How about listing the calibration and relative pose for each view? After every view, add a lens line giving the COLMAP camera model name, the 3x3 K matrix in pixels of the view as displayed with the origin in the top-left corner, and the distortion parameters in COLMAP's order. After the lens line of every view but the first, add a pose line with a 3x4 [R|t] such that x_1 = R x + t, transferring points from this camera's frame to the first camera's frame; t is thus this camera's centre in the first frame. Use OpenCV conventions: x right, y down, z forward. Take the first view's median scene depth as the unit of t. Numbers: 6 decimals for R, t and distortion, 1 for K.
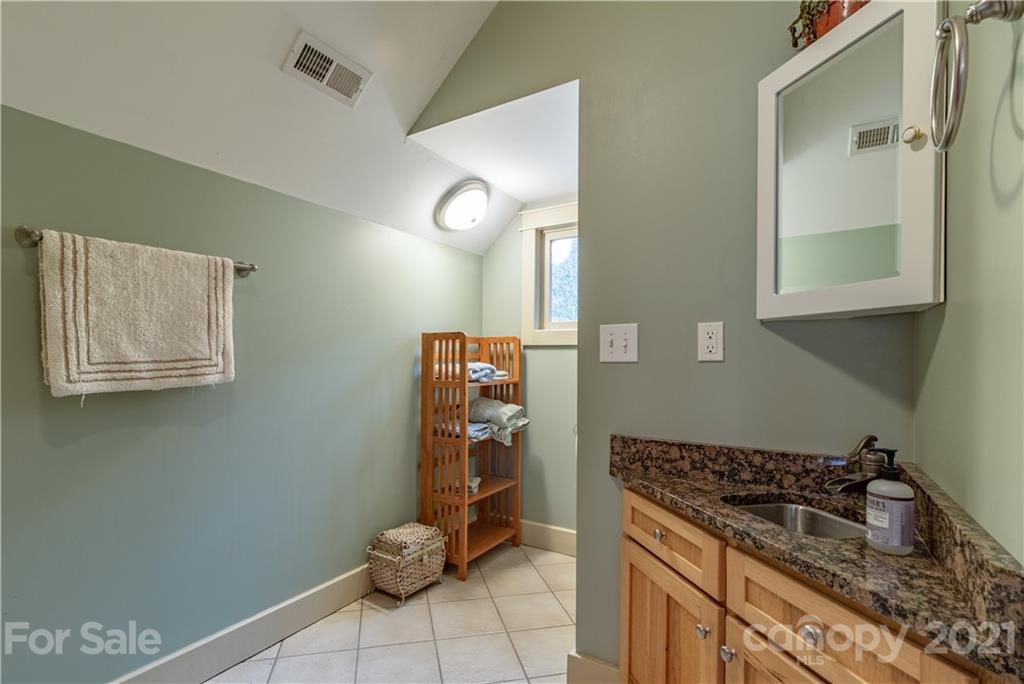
lens RADIAL K [[491.5, 0, 509.1], [0, 491.5, 353.2], [0, 0, 1]] dist [0.003423, 0.001246]
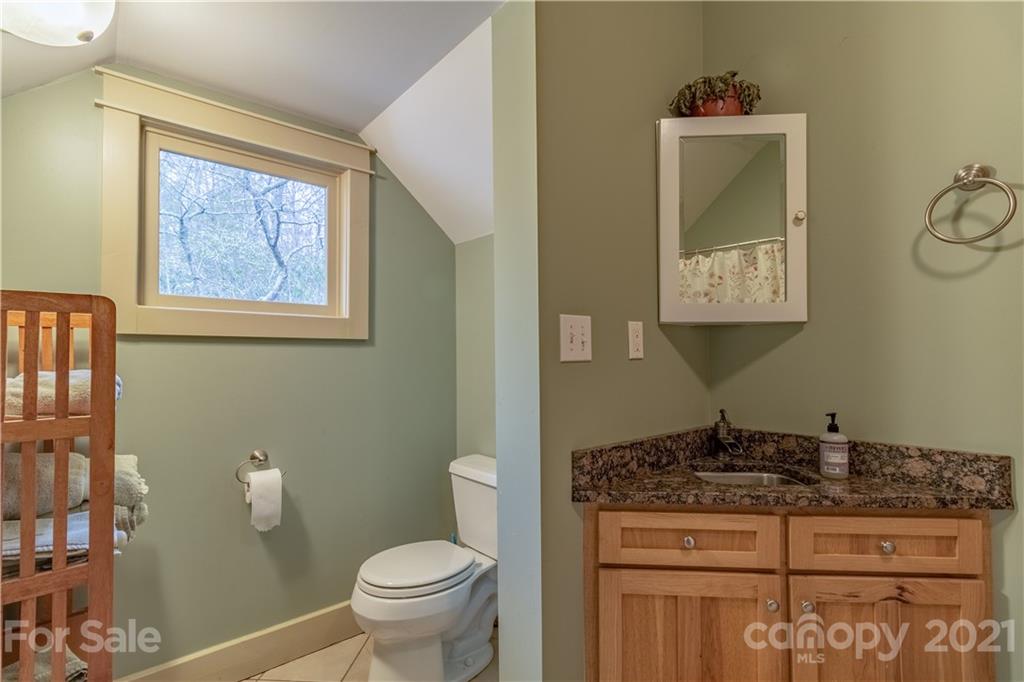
lens RADIAL K [[461.0, 0, 510.3], [0, 461.0, 344.7], [0, 0, 1]] dist [-0.000681, 0.000499]
pose [[0.311285, 0.019553, 0.950115, -0.598405], [-0.005771, 0.999809, -0.018685, 0.005460], [-0.950299, 0.000333, 0.311338, 0.947546]]
